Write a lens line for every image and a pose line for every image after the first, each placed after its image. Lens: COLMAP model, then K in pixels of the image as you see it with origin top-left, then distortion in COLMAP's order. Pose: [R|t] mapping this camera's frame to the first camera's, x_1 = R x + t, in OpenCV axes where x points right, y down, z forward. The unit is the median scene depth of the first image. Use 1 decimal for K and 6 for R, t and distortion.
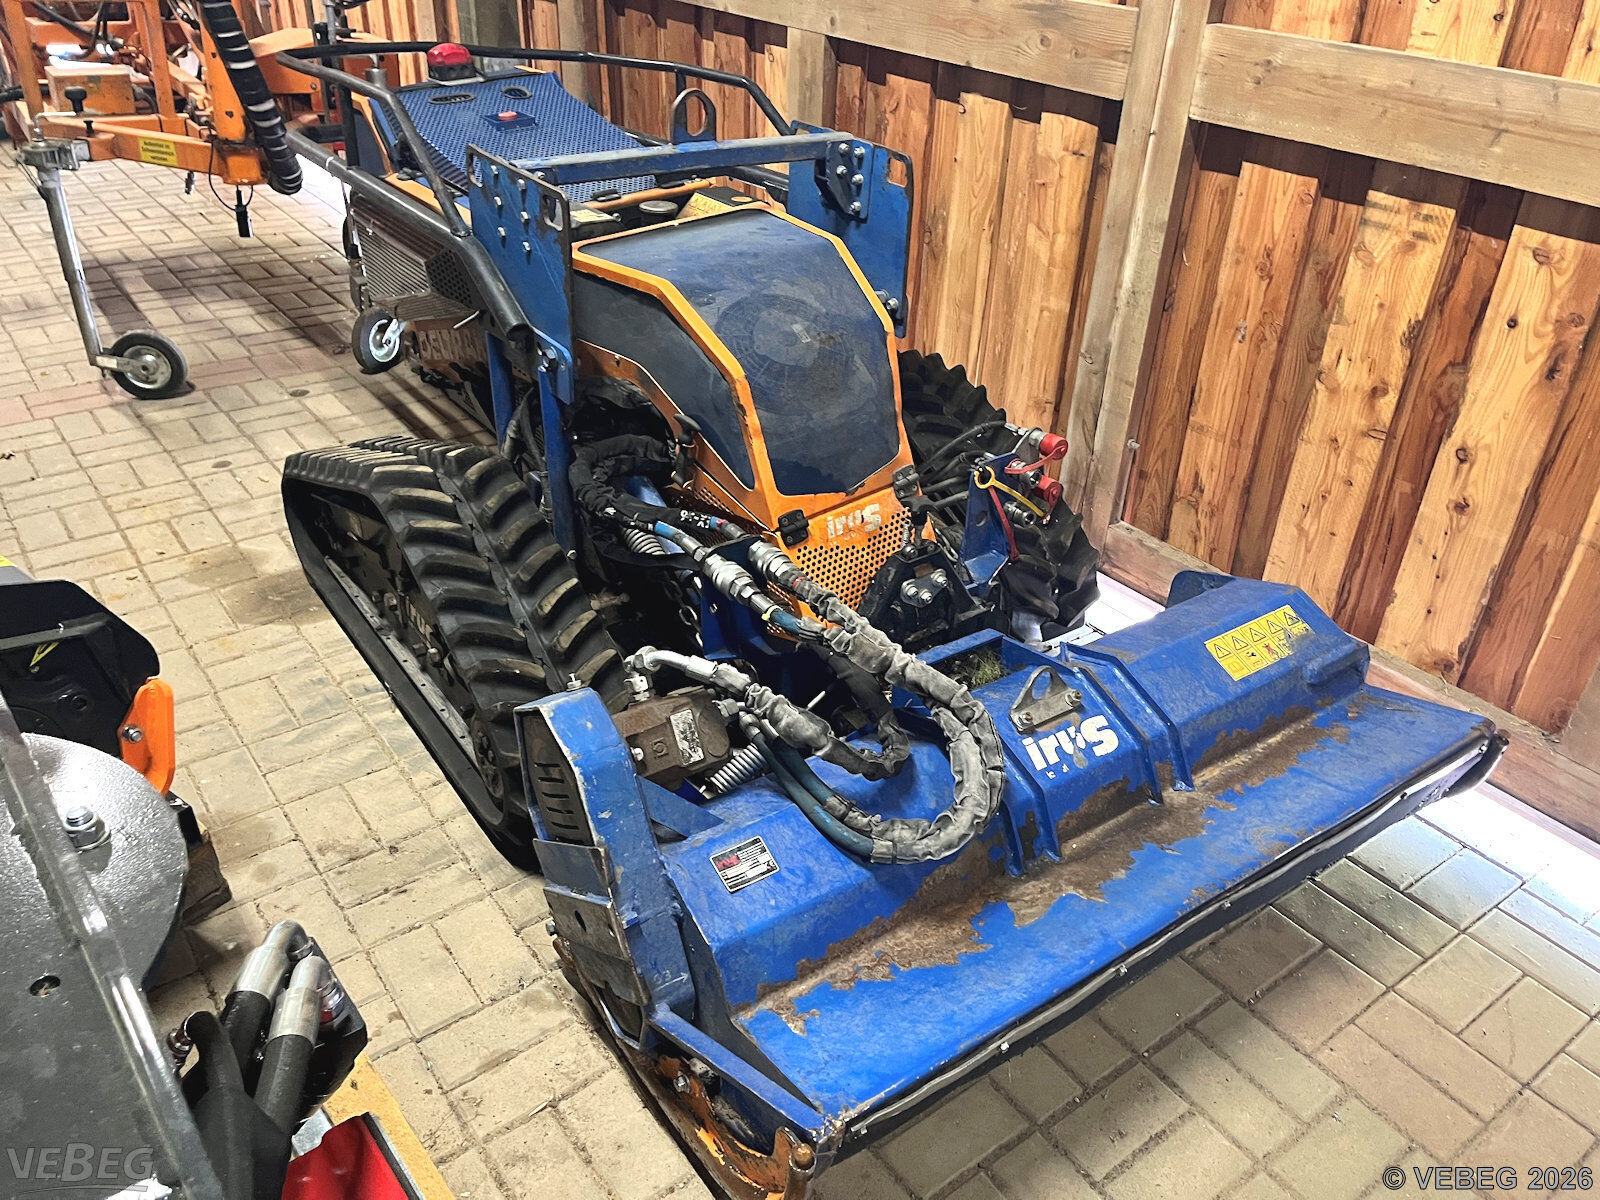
lens RADIAL K [[1232.4, 0, 805.1], [0, 1232.4, 562.6], [0, 0, 1]] dist [0.067135, -0.000095]
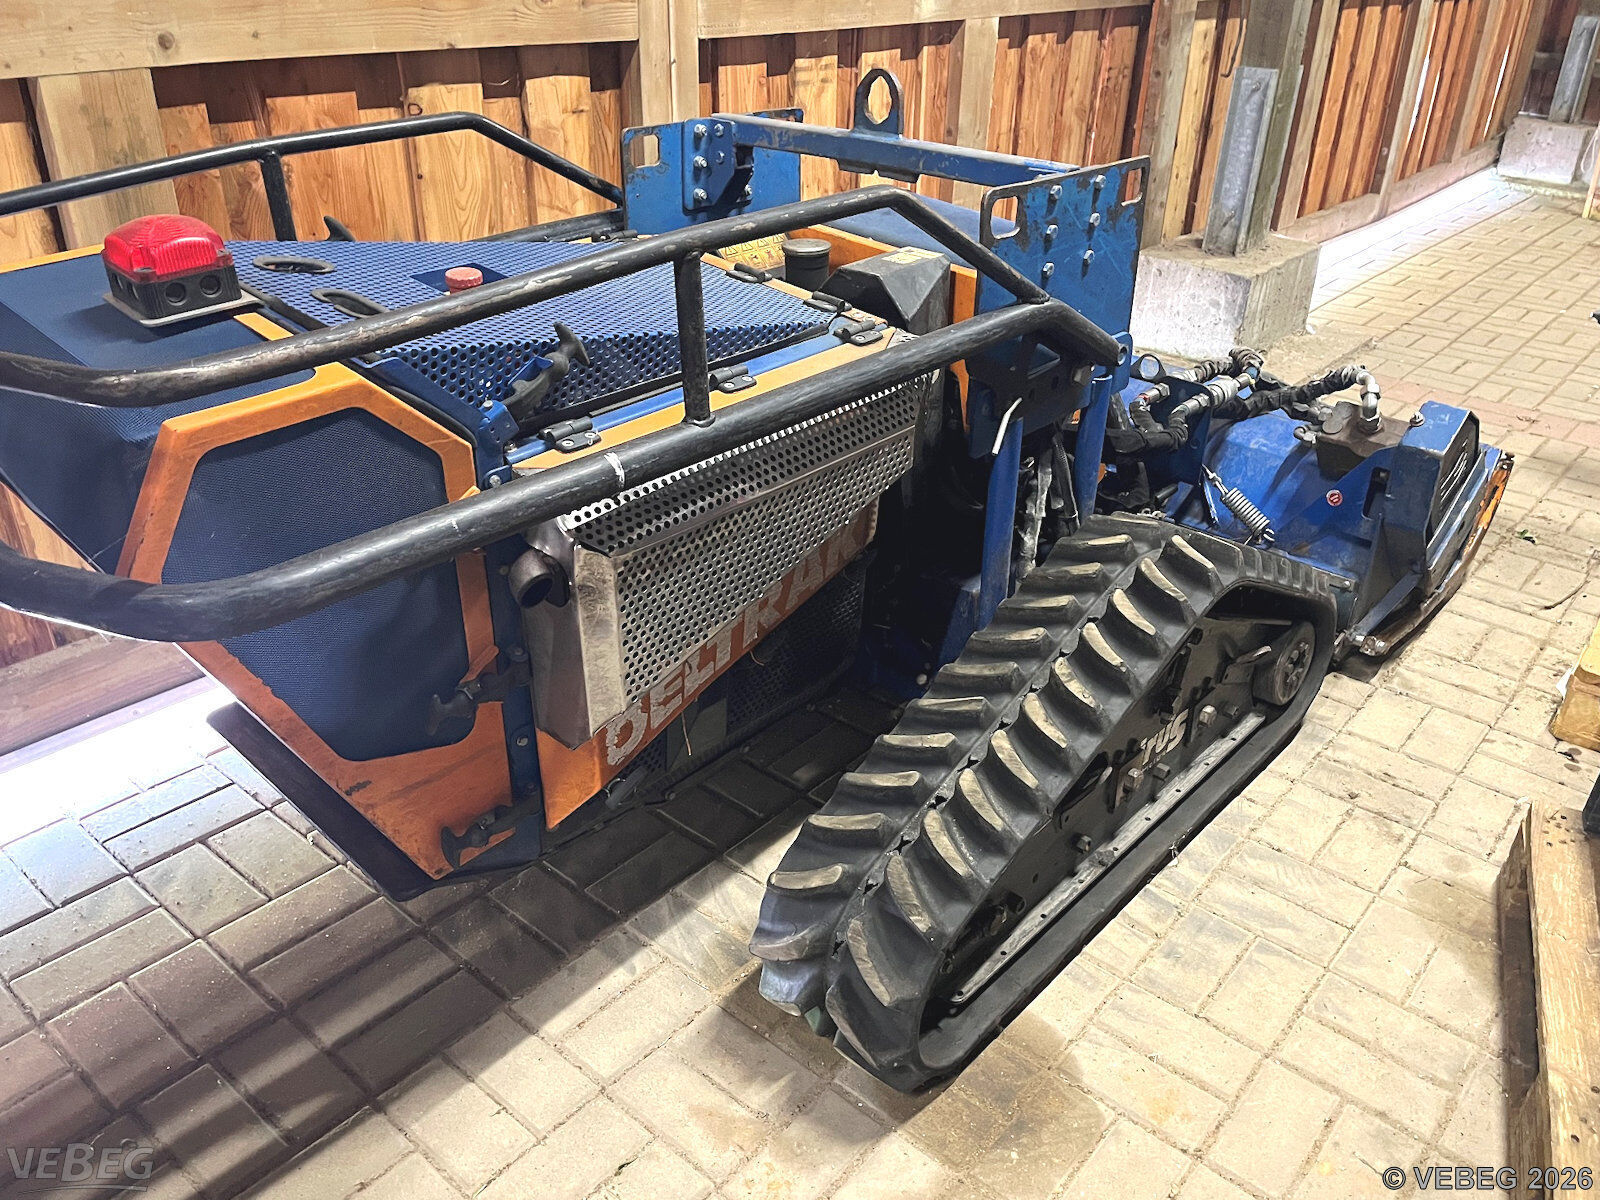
lens RADIAL K [[1248.4, 0, 803.0], [0, 1248.4, 553.0], [0, 0, 1]] dist [0.098430, -0.118148]
pose [[-0.211878, -0.483709, 0.849196, -0.969300], [0.457372, 0.718815, 0.523560, -0.623247], [-0.863666, 0.499329, 0.068934, 1.163294]]
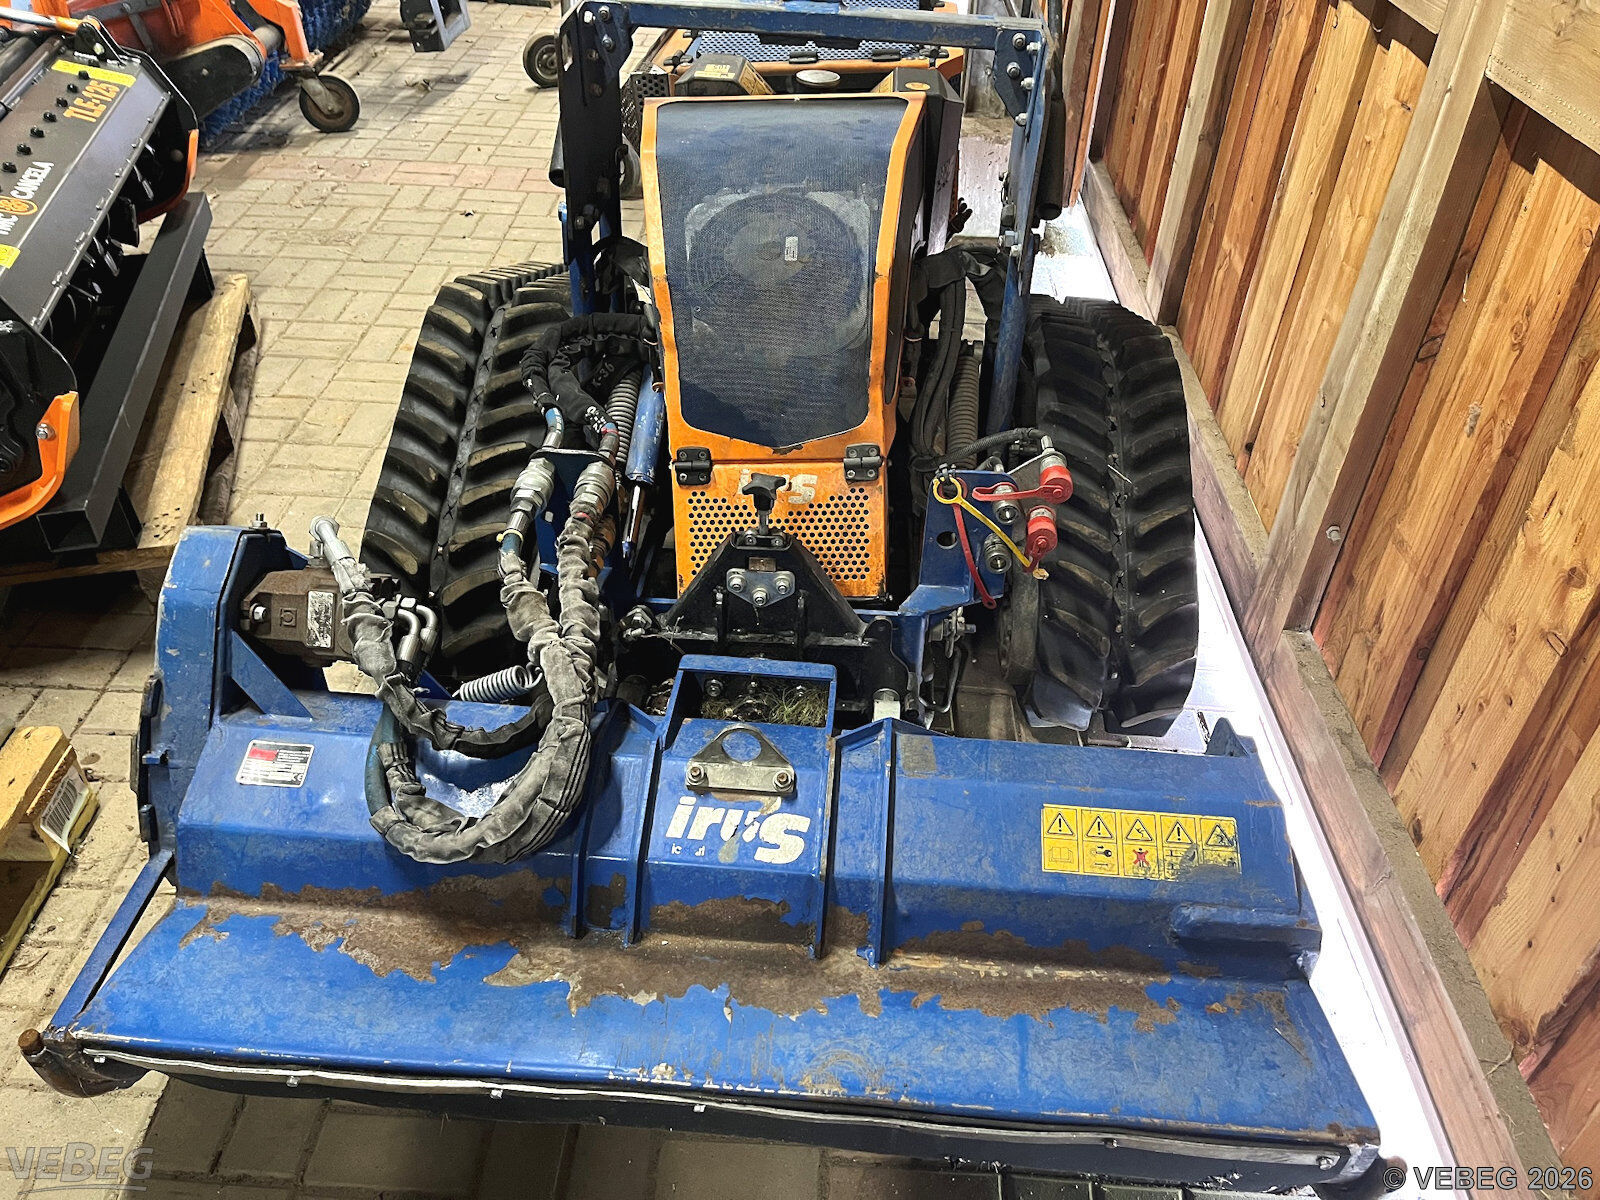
lens RADIAL K [[1248.4, 0, 803.0], [0, 1248.4, 553.0], [0, 0, 1]] dist [0.098430, -0.118148]
pose [[0.777232, 0.360107, -0.515977, 0.499446], [-0.317600, 0.932431, 0.172345, -0.140201], [0.543176, 0.029922, 0.839086, 0.295801]]
